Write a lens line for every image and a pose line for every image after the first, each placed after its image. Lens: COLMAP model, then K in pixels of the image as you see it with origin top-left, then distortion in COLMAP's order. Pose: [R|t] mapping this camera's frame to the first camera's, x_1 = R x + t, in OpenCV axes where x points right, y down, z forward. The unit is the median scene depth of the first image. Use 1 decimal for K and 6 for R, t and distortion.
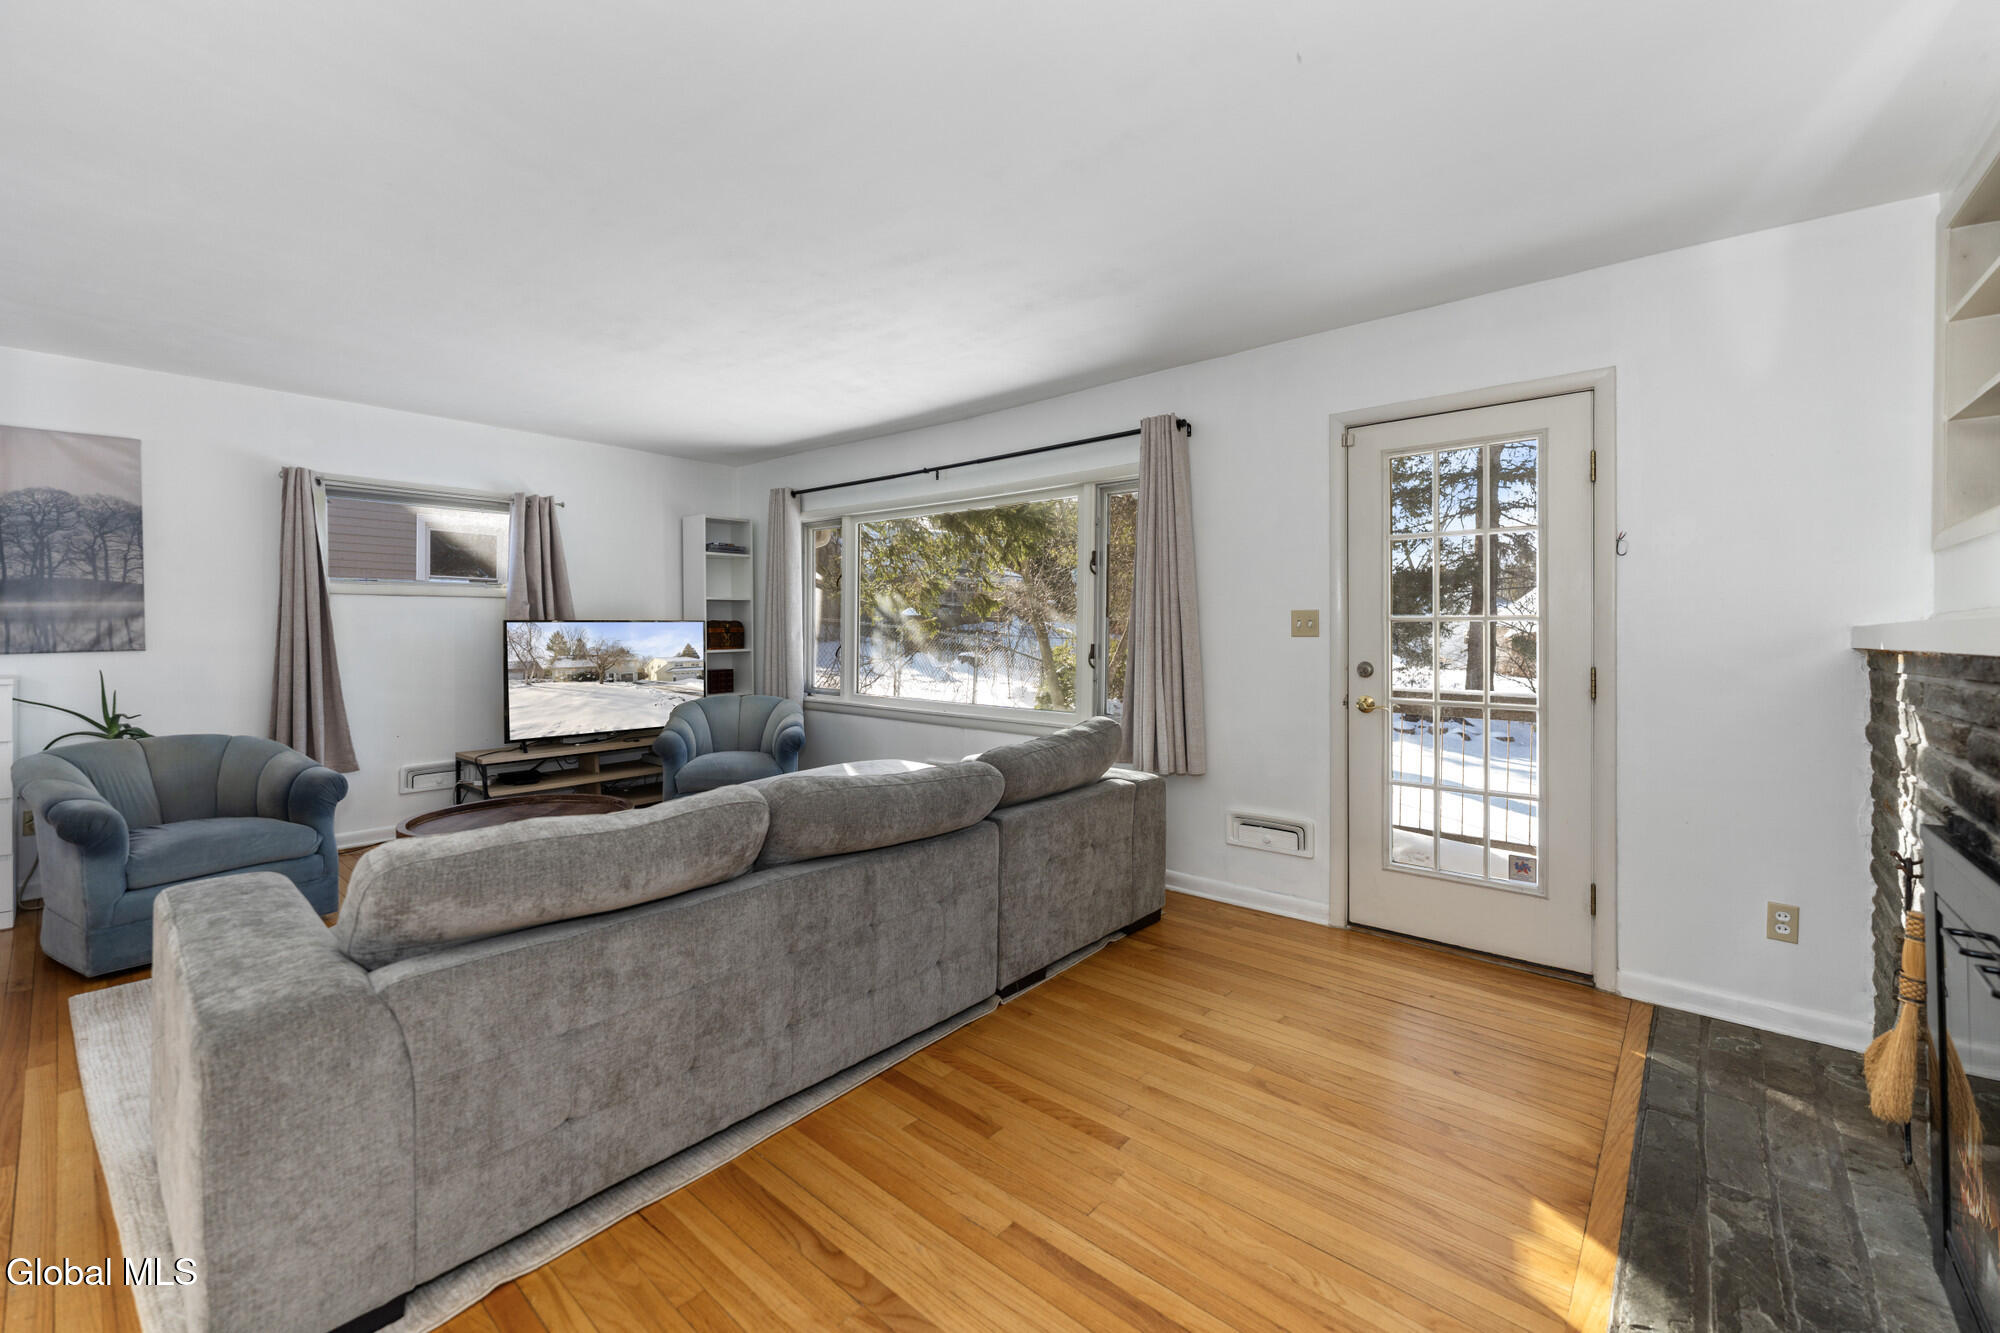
lens RADIAL K [[811.9, 0, 1004.0], [0, 811.9, 639.3], [0, 0, 1]] dist [-0.001849, 0.000471]
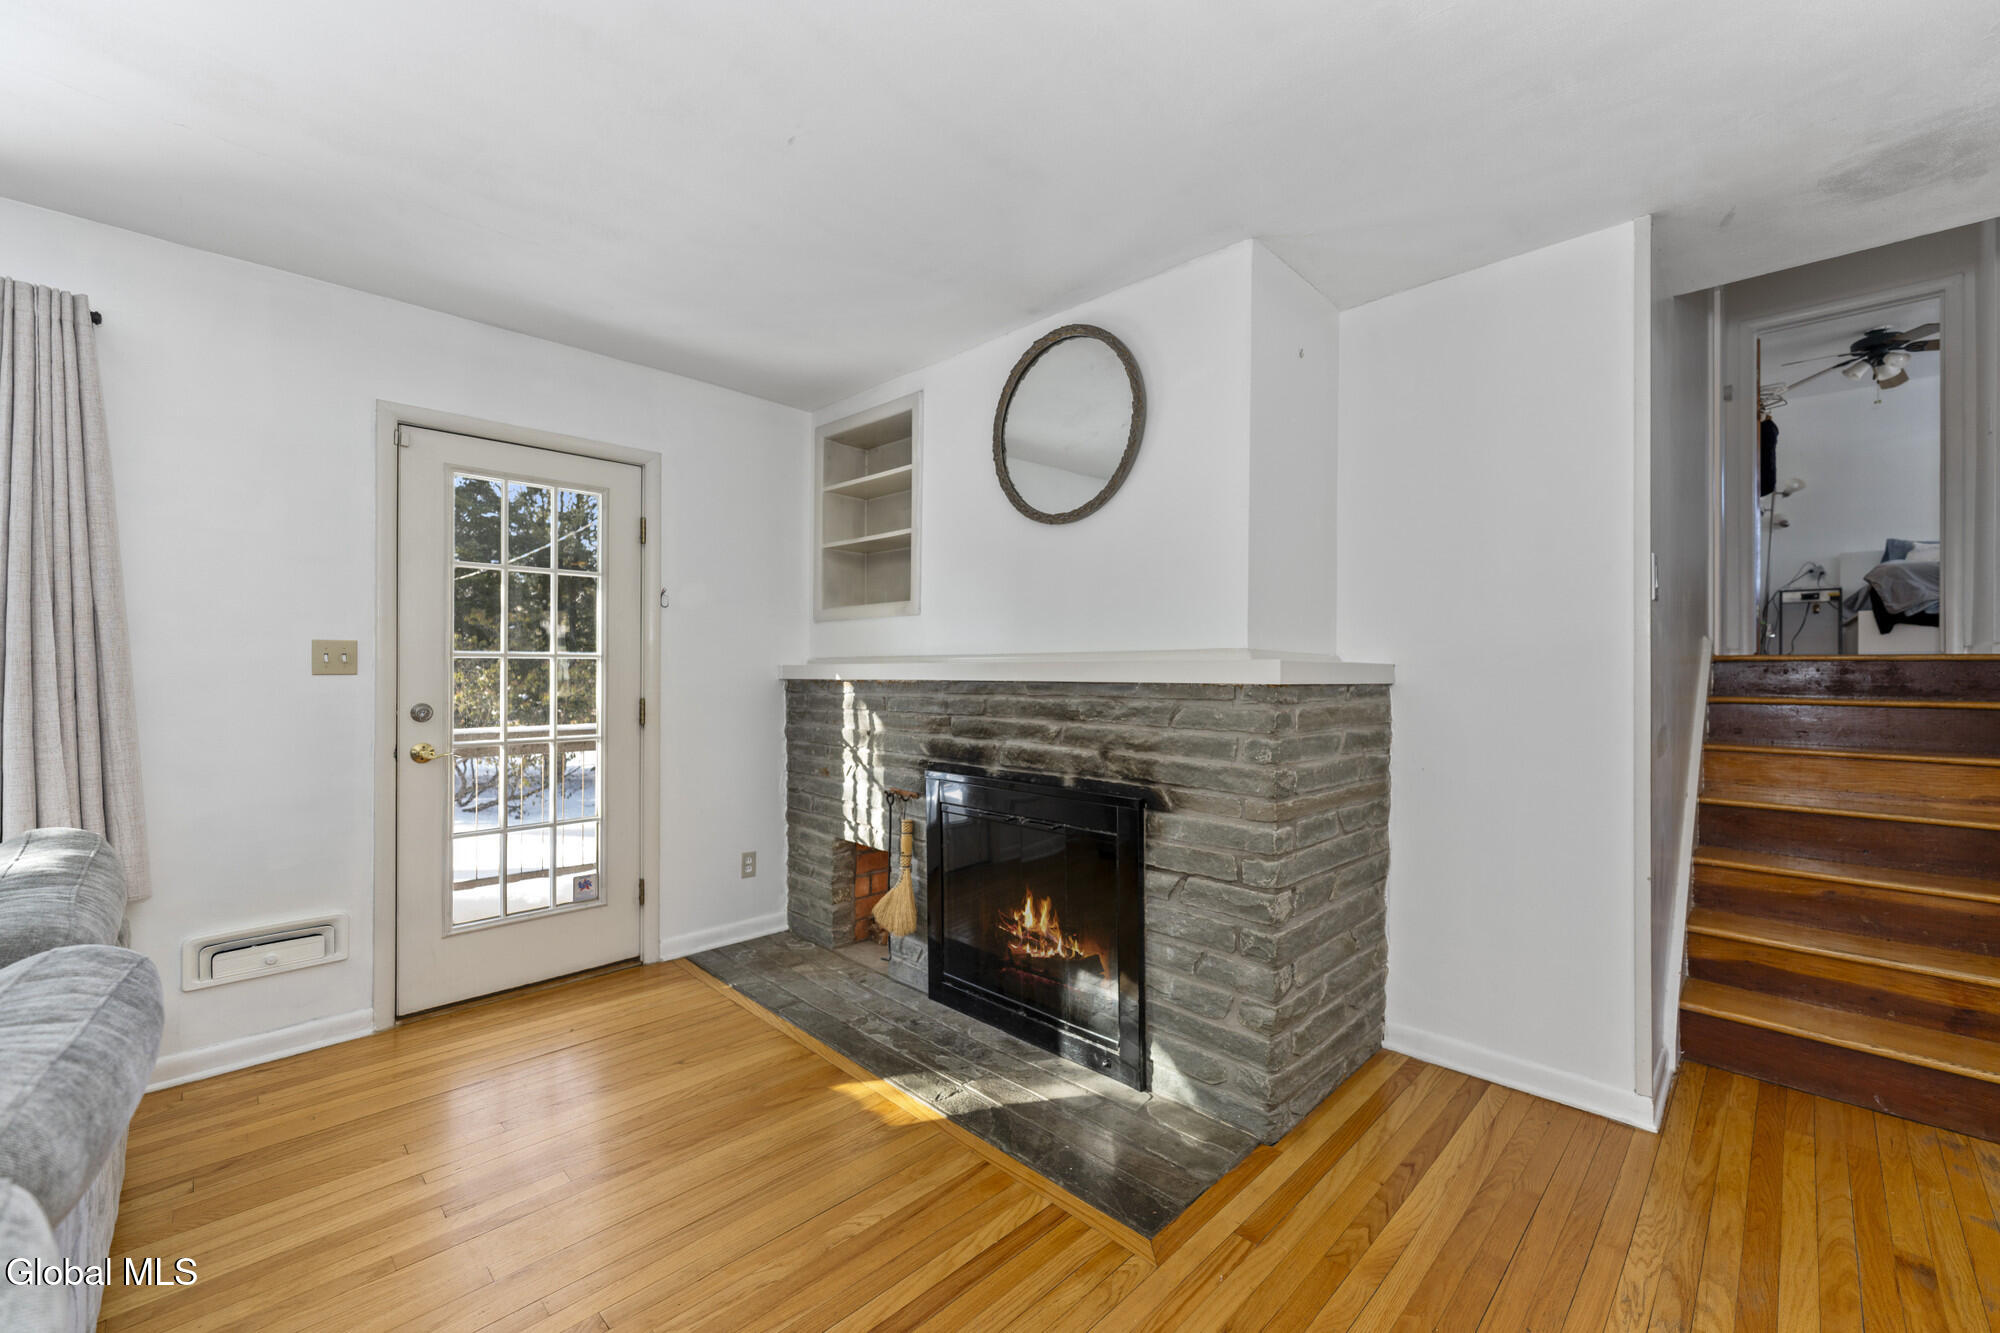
lens RADIAL K [[811.9, 0, 993.3], [0, 811.9, 668.1], [0, 0, 1]] dist [-0.001849, 0.000471]
pose [[0.071021, -0.002405, 0.997472, -0.342936], [0.005415, 0.999983, 0.002025, -0.007461], [-0.997460, 0.005257, 0.071032, 0.313709]]
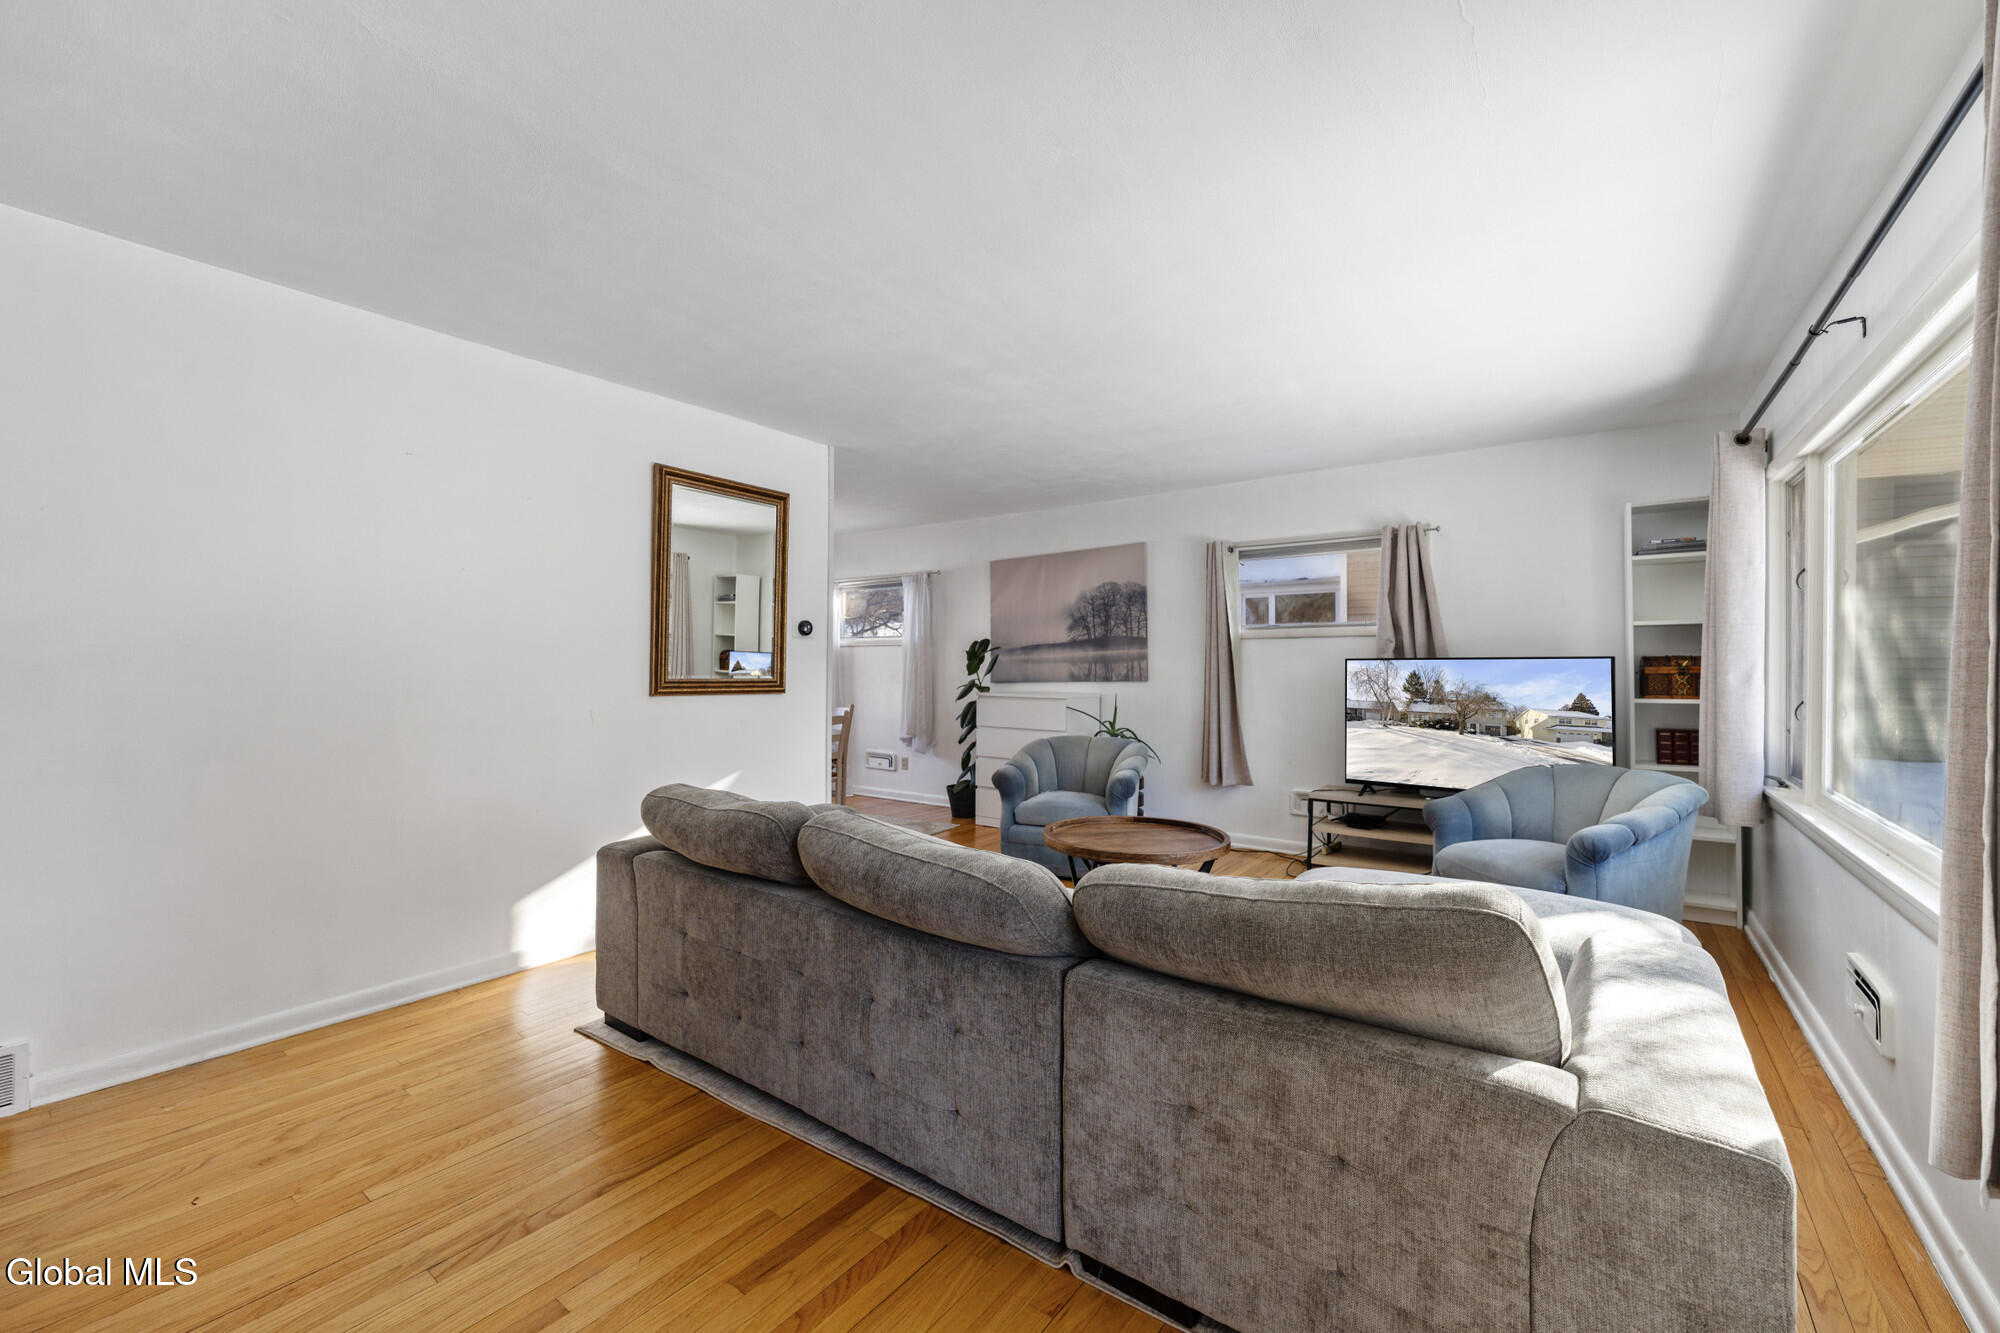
lens RADIAL K [[811.9, 0, 980.2], [0, 811.9, 671.2], [0, 0, 1]] dist [-0.001849, 0.000471]
pose [[0.060575, 0.011731, -0.998095, 0.466003], [-0.012626, 0.999860, 0.010985, -0.019887], [0.998084, 0.011937, 0.060715, 0.665971]]
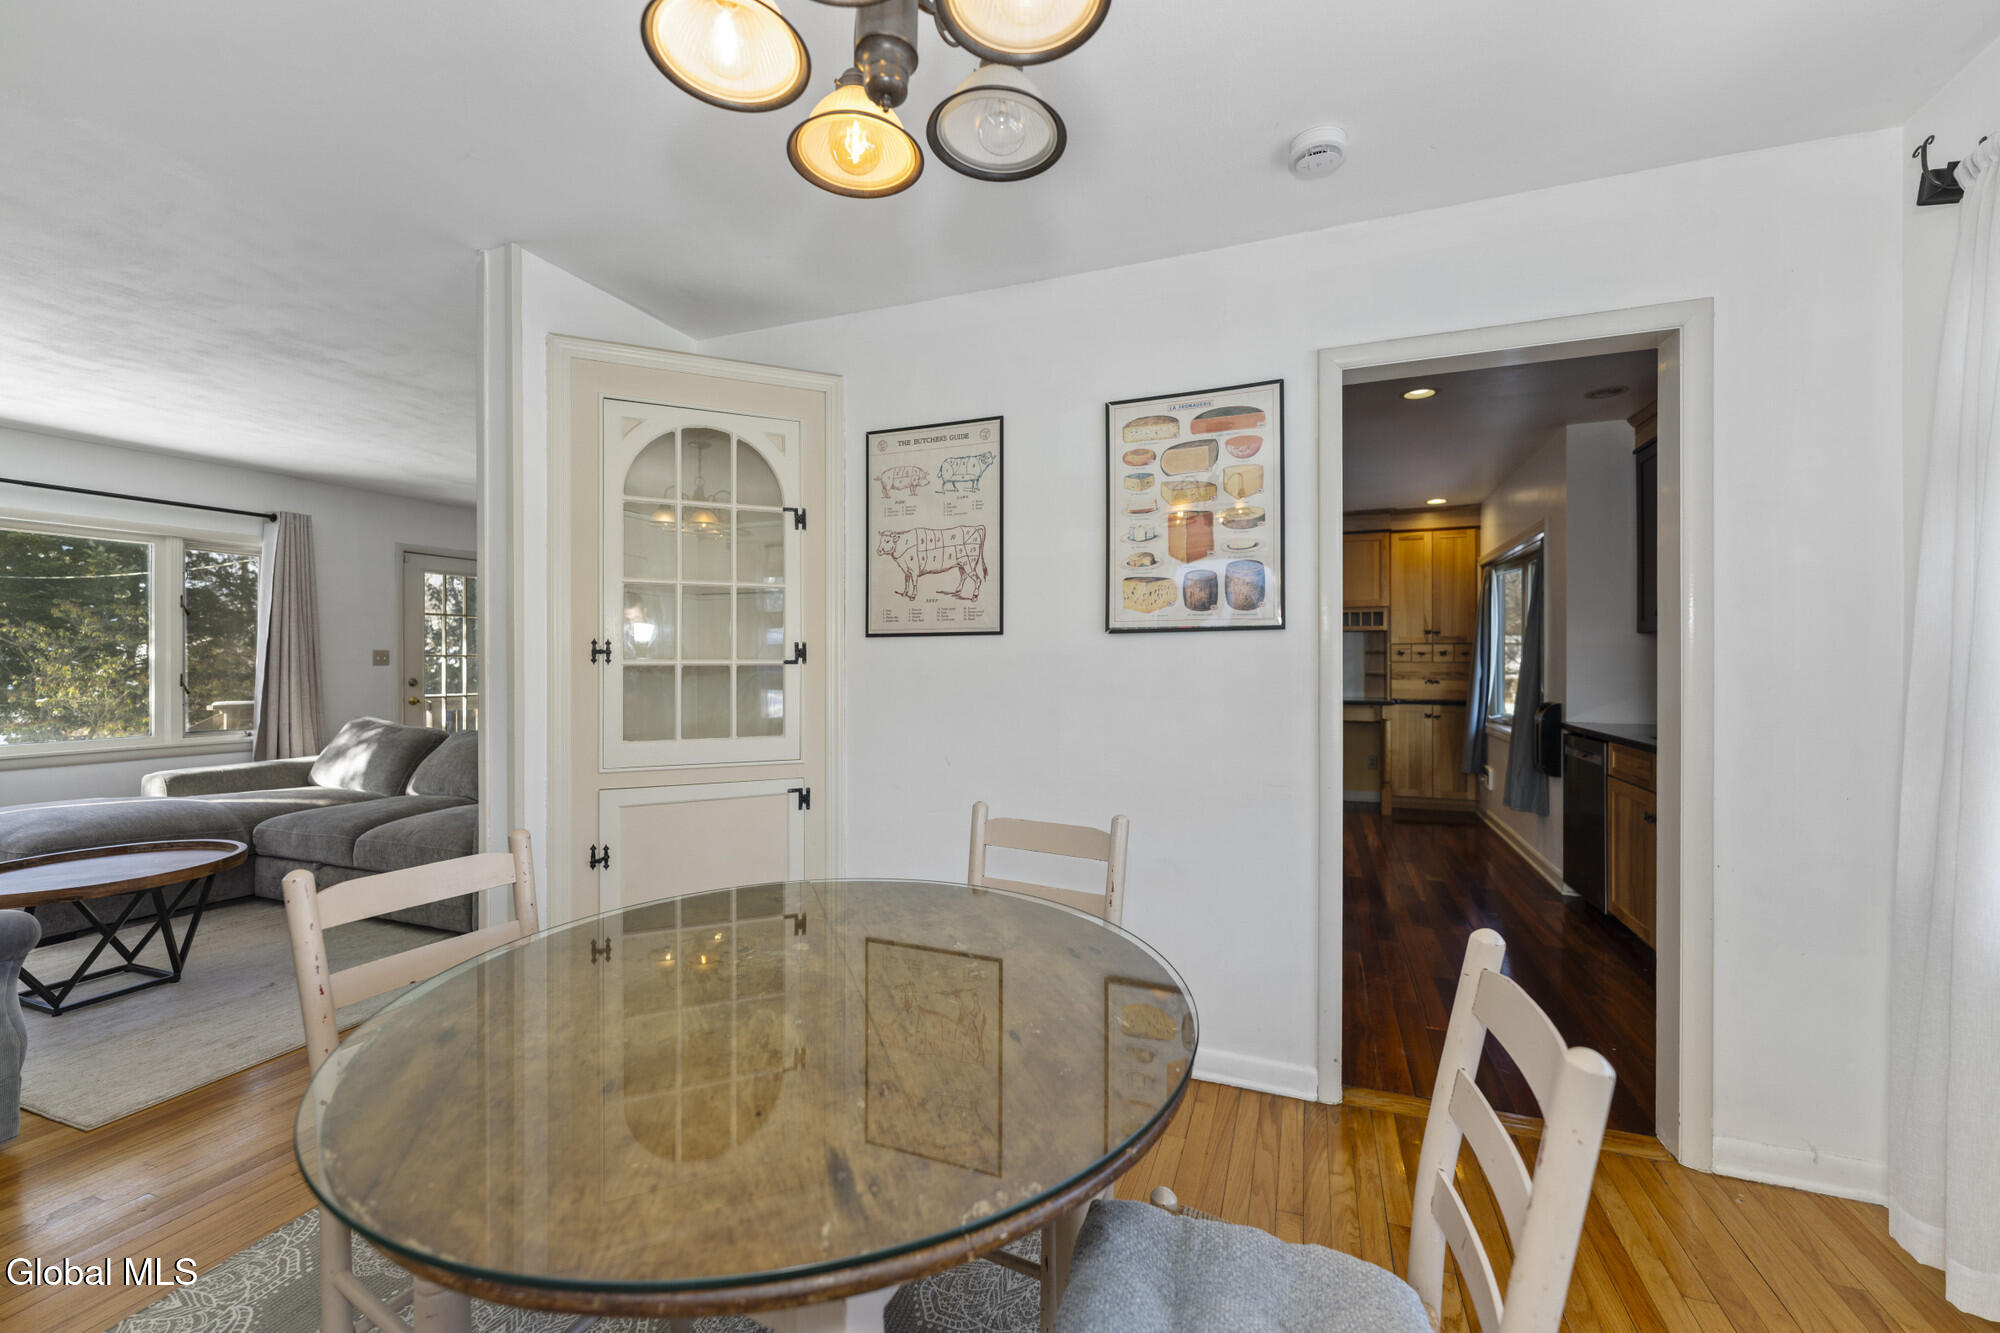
lens RADIAL K [[811.9, 0, 998.3], [0, 811.9, 661.7], [0, 0, 1]] dist [-0.001849, 0.000471]
pose [[-0.333820, -0.003483, 0.942630, -1.672327], [0.008573, 0.999941, 0.006731, -0.010376], [-0.942598, 0.010329, -0.333771, 0.322574]]
